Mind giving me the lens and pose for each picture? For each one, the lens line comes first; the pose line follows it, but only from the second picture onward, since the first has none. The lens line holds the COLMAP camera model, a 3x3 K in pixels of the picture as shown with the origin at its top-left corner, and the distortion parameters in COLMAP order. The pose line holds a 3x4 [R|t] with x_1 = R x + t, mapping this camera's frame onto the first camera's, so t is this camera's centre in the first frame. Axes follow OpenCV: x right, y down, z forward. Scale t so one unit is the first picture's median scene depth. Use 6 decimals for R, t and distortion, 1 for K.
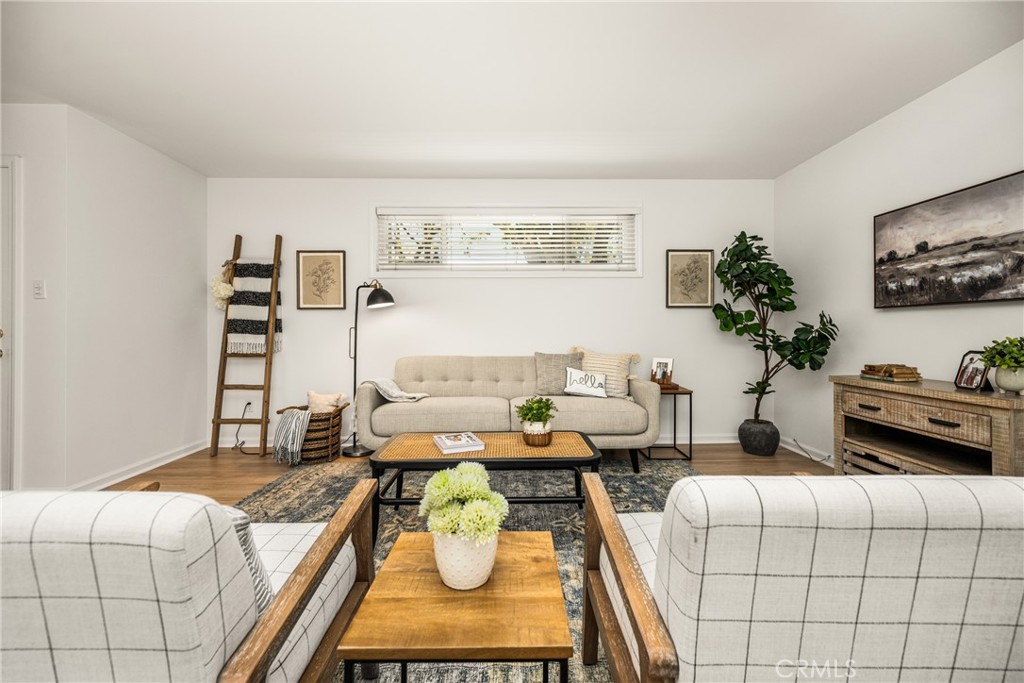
lens RADIAL K [[413.7, 0, 514.5], [0, 413.7, 337.4], [0, 0, 1]] dist [0.000026, 0.000088]
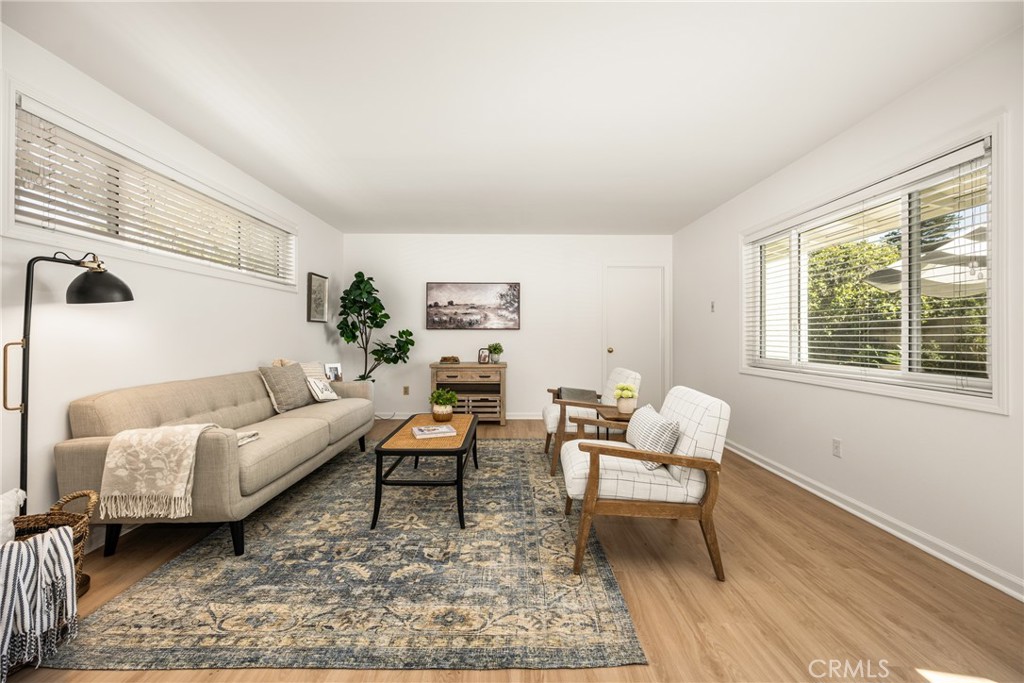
lens RADIAL K [[413.7, 0, 514.5], [0, 413.7, 337.4], [0, 0, 1]] dist [0.000026, 0.000088]
pose [[0.005784, -0.004270, 0.999974, -1.148619], [0.011547, 0.999924, 0.004203, -0.035063], [-0.999917, 0.011523, 0.005832, 0.591943]]
